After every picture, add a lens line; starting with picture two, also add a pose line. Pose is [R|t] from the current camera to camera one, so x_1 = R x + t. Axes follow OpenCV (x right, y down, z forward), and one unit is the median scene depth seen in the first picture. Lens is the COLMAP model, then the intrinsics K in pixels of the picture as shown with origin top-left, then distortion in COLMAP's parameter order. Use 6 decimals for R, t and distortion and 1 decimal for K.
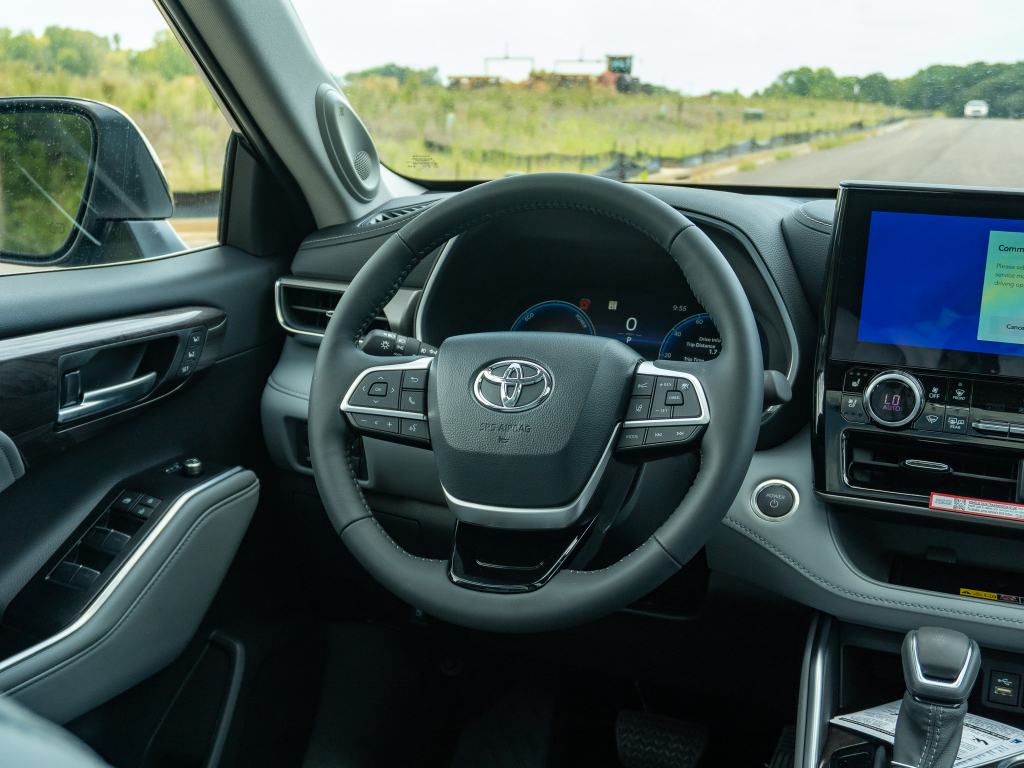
lens RADIAL K [[1200.2, 0, 512.0], [0, 1200.2, 384.0], [0, 0, 1]] dist [-0.006271, -0.007915]
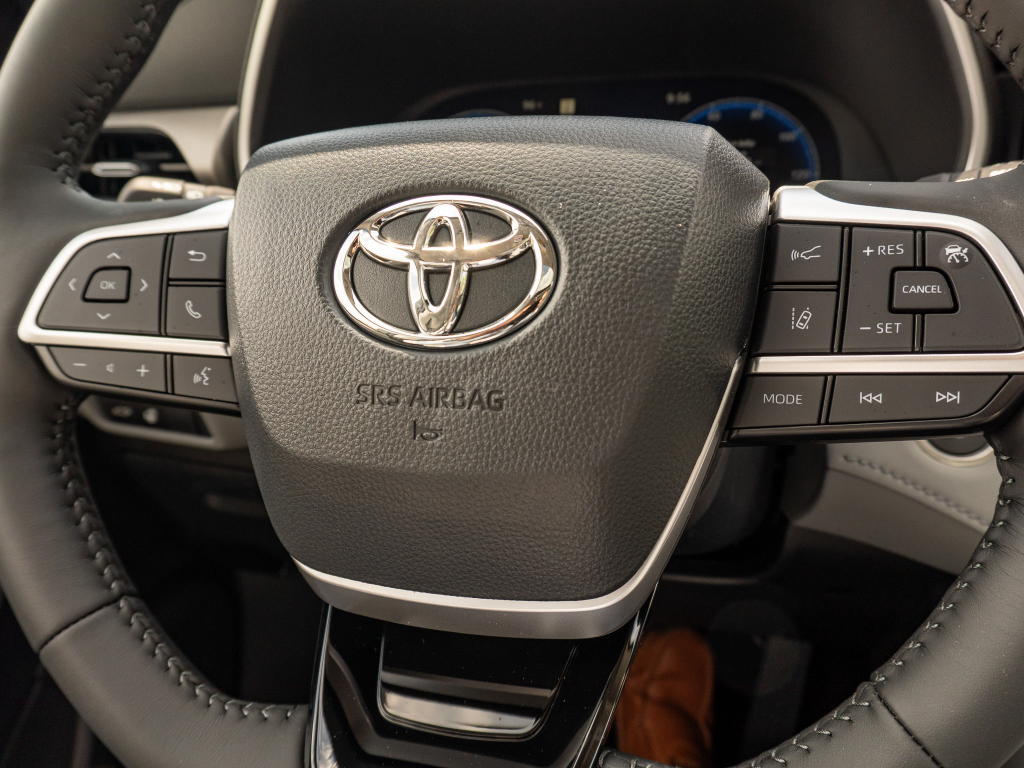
lens RADIAL K [[769.4, 0, 512.0], [0, 769.4, 384.0], [0, 0, 1]] dist [-0.013777, 0.000226]
pose [[0.993261, -0.062445, 0.097637, -0.003062], [0.040809, 0.976924, 0.209654, -0.012341], [-0.108476, -0.204257, 0.972888, 0.768904]]
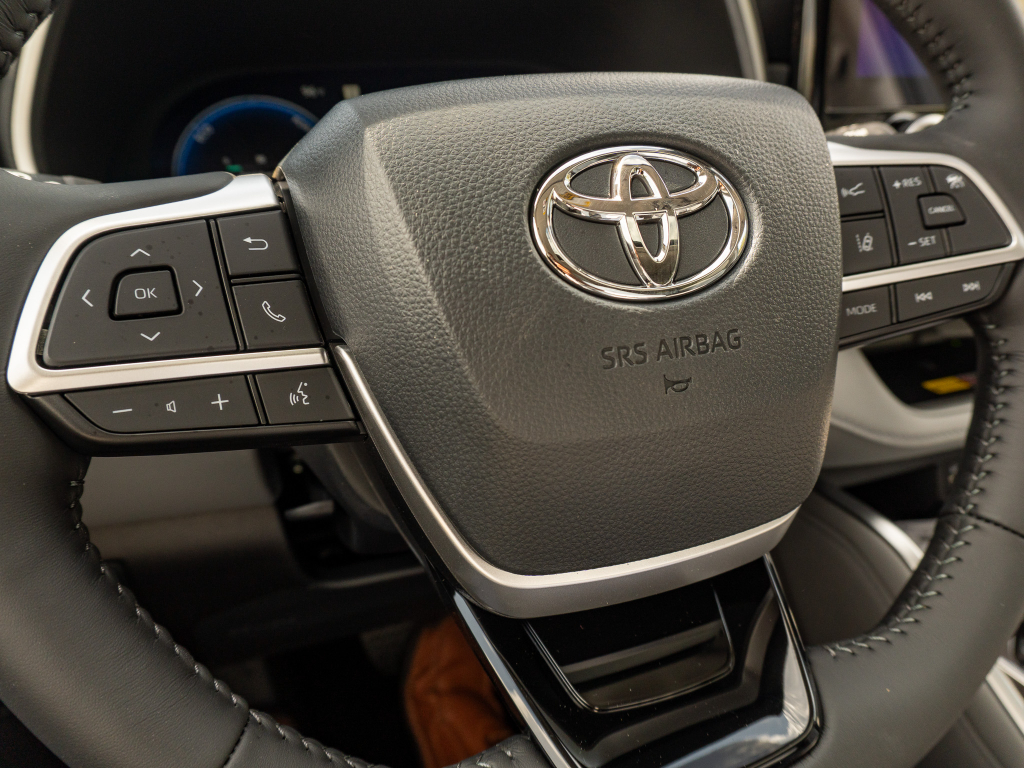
lens RADIAL K [[769.4, 0, 512.0], [0, 769.4, 384.0], [0, 0, 1]] dist [-0.013777, 0.000226]
pose [[0.760274, -0.227760, 0.608365, -0.171210], [0.104288, 0.967167, 0.231759, -0.008415], [-0.641176, -0.112756, 0.759065, 0.848483]]
